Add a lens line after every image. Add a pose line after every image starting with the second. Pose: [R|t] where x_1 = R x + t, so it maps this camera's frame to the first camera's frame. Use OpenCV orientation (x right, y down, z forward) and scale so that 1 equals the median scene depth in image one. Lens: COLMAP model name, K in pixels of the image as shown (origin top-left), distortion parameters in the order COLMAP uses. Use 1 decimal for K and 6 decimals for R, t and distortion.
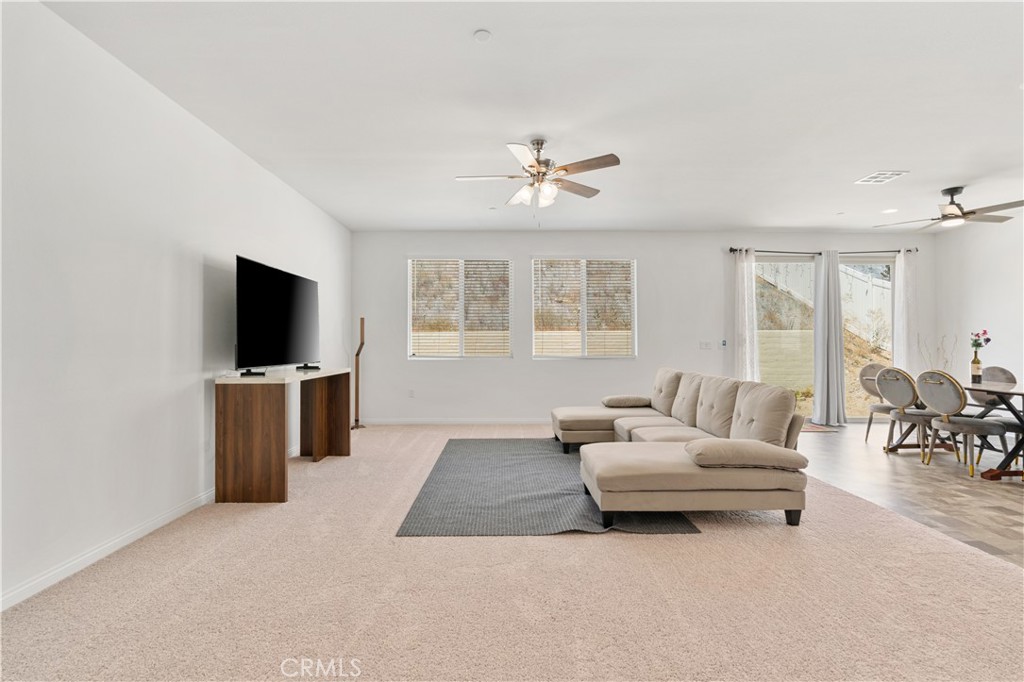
lens RADIAL K [[447.1, 0, 514.6], [0, 447.1, 335.3], [0, 0, 1]] dist [-0.012632, 0.001155]
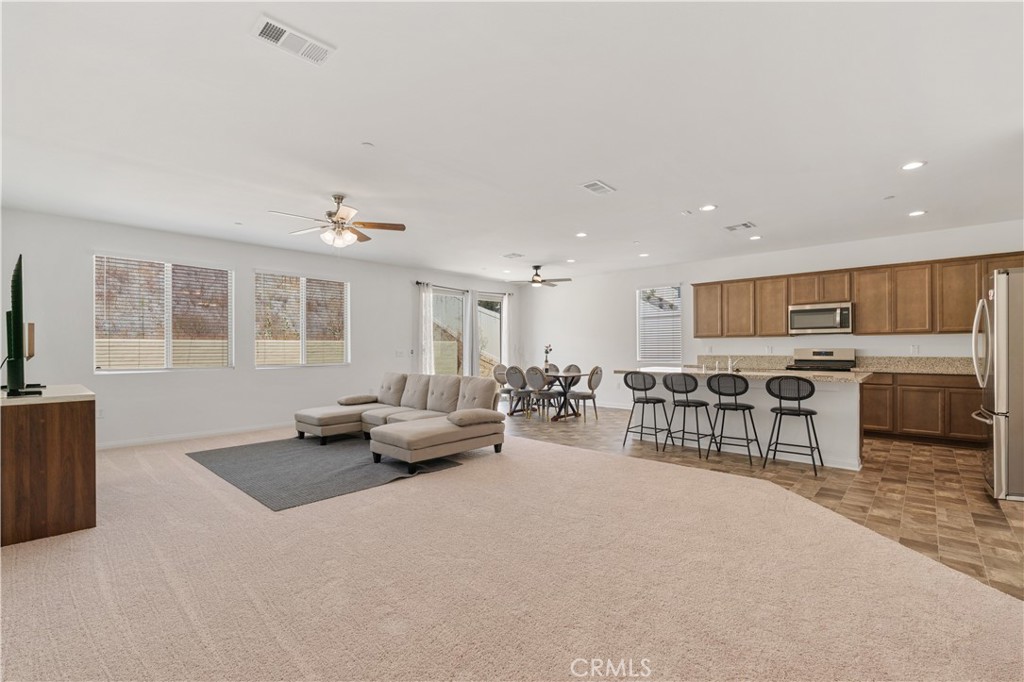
lens RADIAL K [[447.1, 0, 497.2], [0, 447.1, 345.0], [0, 0, 1]] dist [-0.012632, 0.001155]
pose [[0.706058, 0.003858, 0.708143, -0.441167], [-0.007682, 0.999968, 0.002212, -0.011717], [-0.708112, -0.007002, 0.706066, -0.189715]]
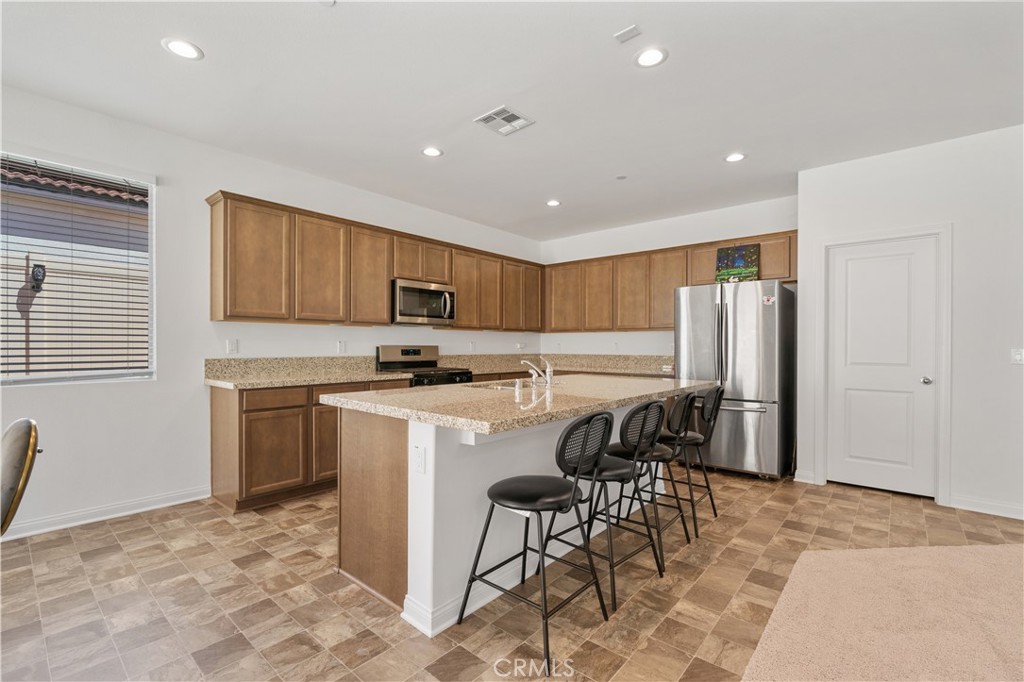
lens RADIAL K [[447.1, 0, 510.7], [0, 447.1, 347.1], [0, 0, 1]] dist [-0.012632, 0.001155]
pose [[-0.749408, -0.004101, 0.662096, 0.498095], [-0.014651, 0.999839, -0.010390, 0.007546], [-0.661947, -0.017487, -0.749347, 0.751161]]
